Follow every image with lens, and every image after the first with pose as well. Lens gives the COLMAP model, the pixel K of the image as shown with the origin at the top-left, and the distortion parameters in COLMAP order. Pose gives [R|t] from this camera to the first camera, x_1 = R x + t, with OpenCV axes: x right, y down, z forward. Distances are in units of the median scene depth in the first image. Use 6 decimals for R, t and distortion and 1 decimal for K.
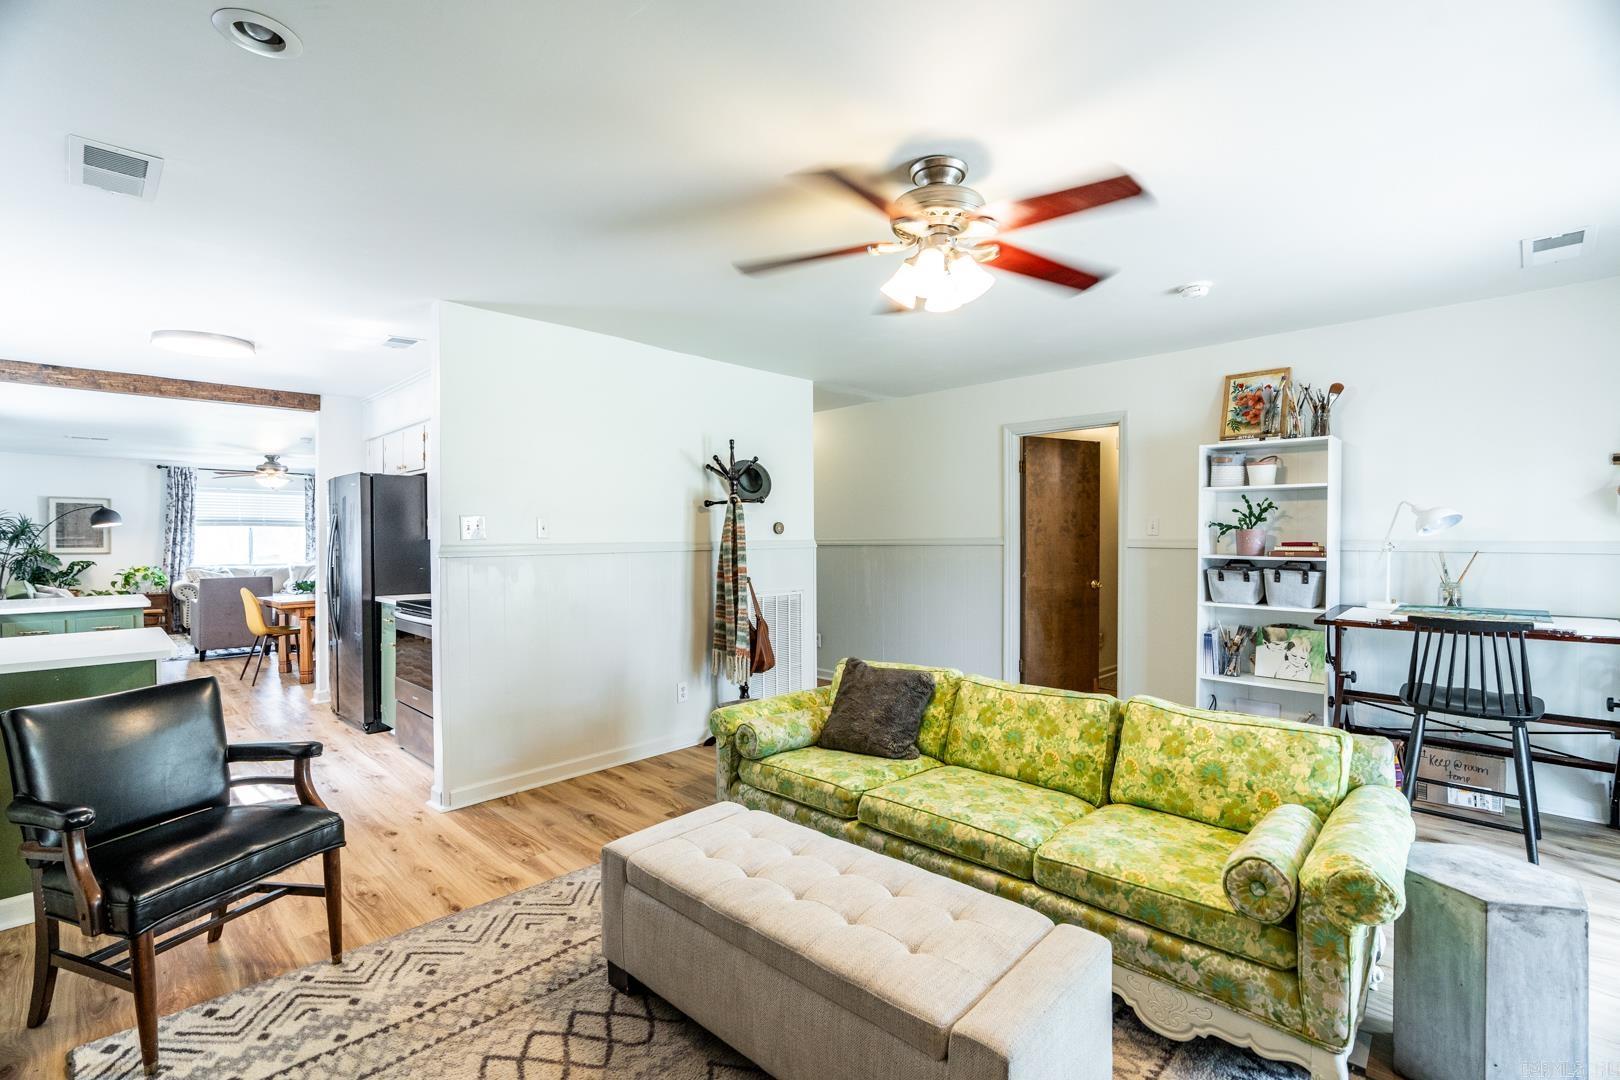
lens RADIAL K [[733.7, 0, 810.0], [0, 733.7, 540.0], [0, 0, 1]] dist [-0.014539, 0.005689]
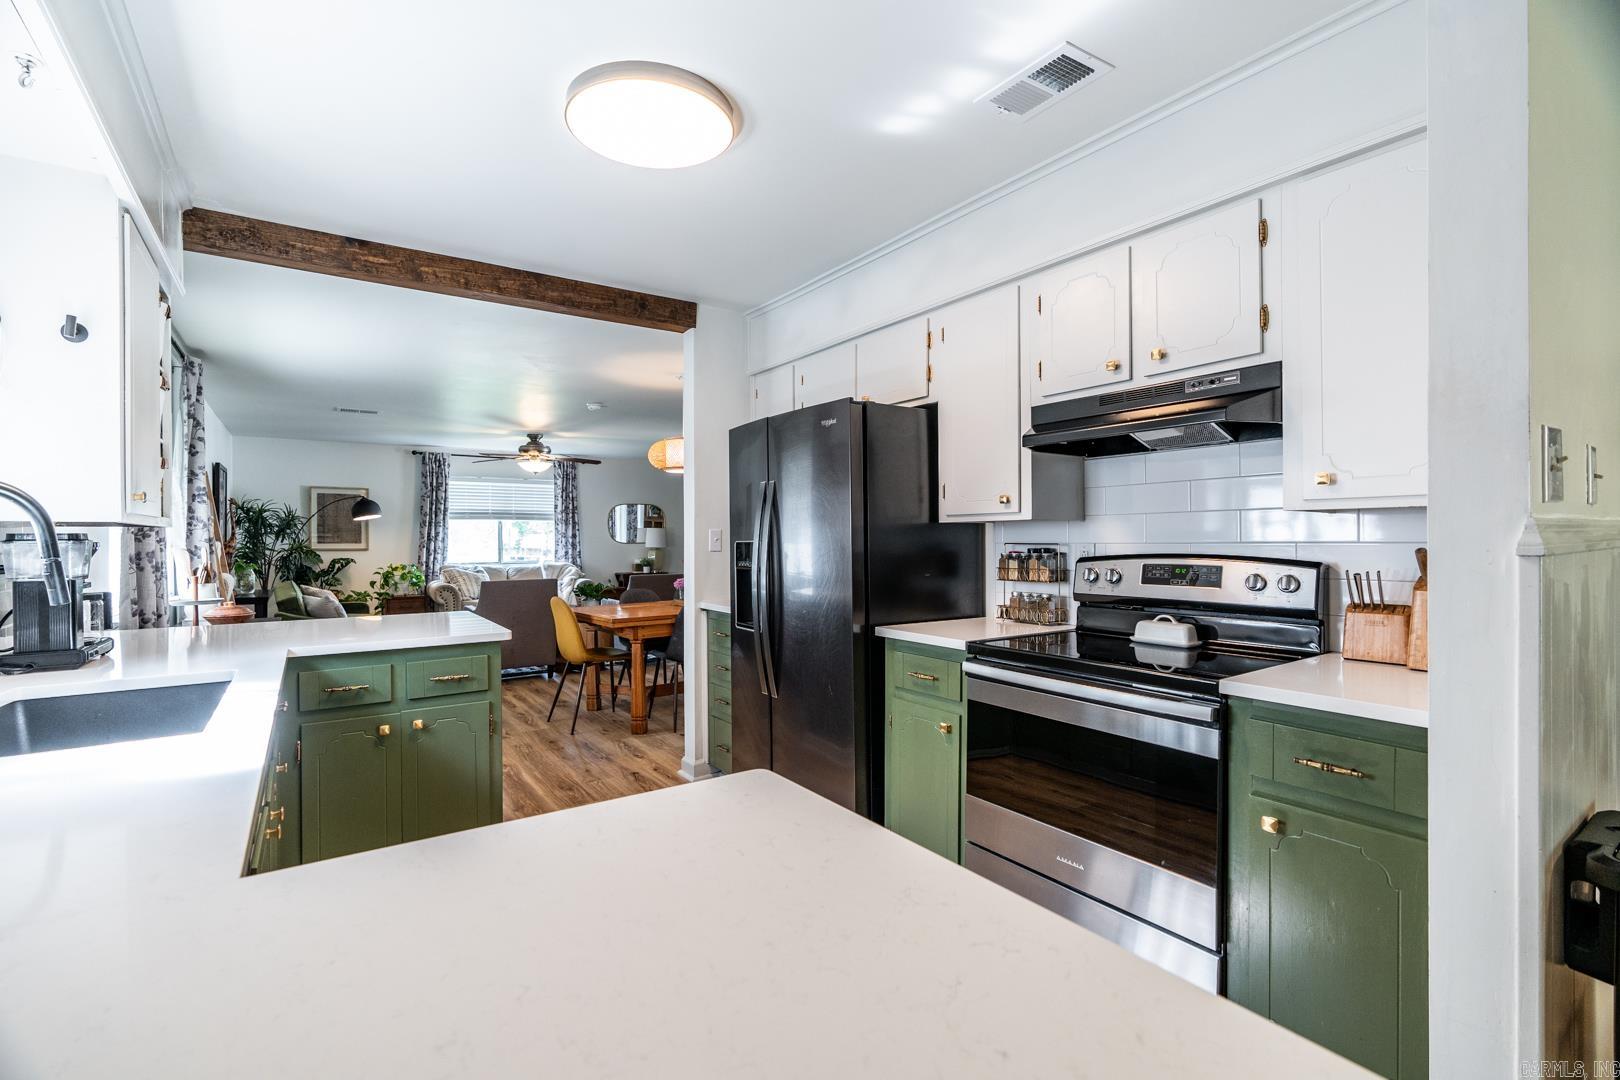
lens RADIAL K [[733.7, 0, 810.0], [0, 733.7, 540.0], [0, 0, 1]] dist [-0.014539, 0.005689]
pose [[0.982455, -0.001297, -0.186498, -0.269773], [0.001596, 0.999998, 0.001452, 0.006109], [0.186496, -0.001724, 0.982454, 0.226861]]
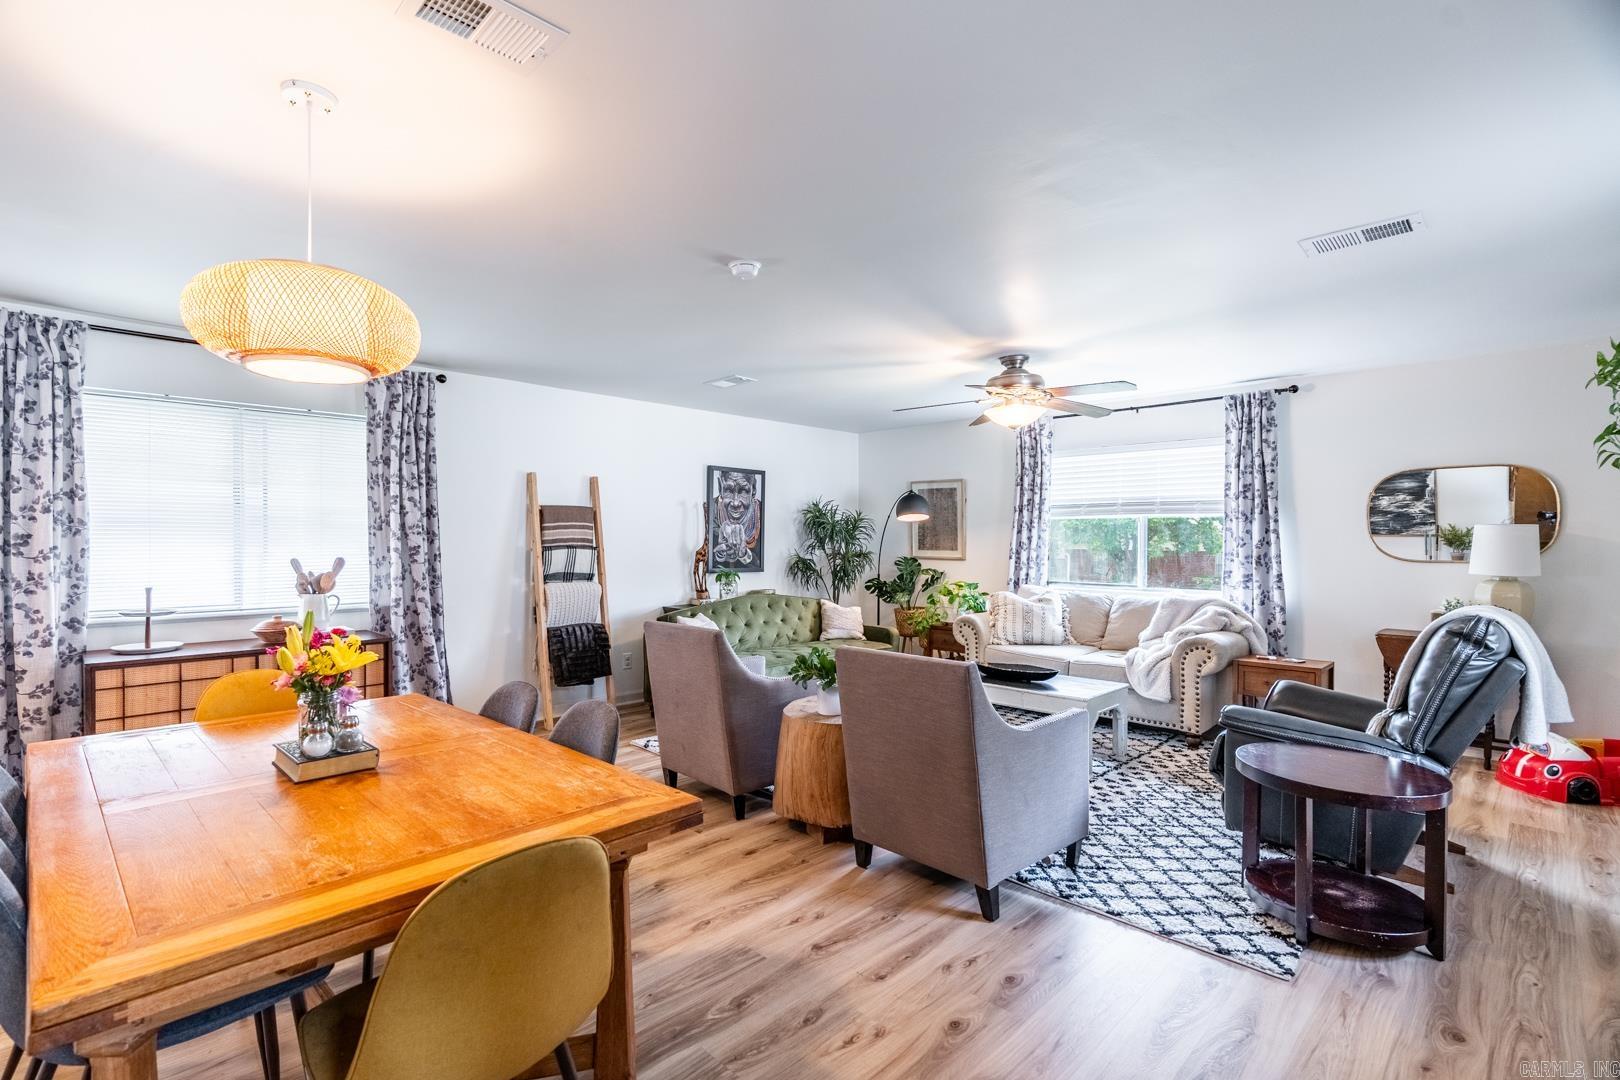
lens RADIAL K [[733.7, 0, 810.0], [0, 733.7, 540.0], [0, 0, 1]] dist [-0.014539, 0.005689]
pose [[0.003596, 0.002234, -0.999991, -0.281892], [-0.001362, 0.999997, 0.002229, -0.001751], [0.999993, 0.001354, 0.003599, 0.888500]]
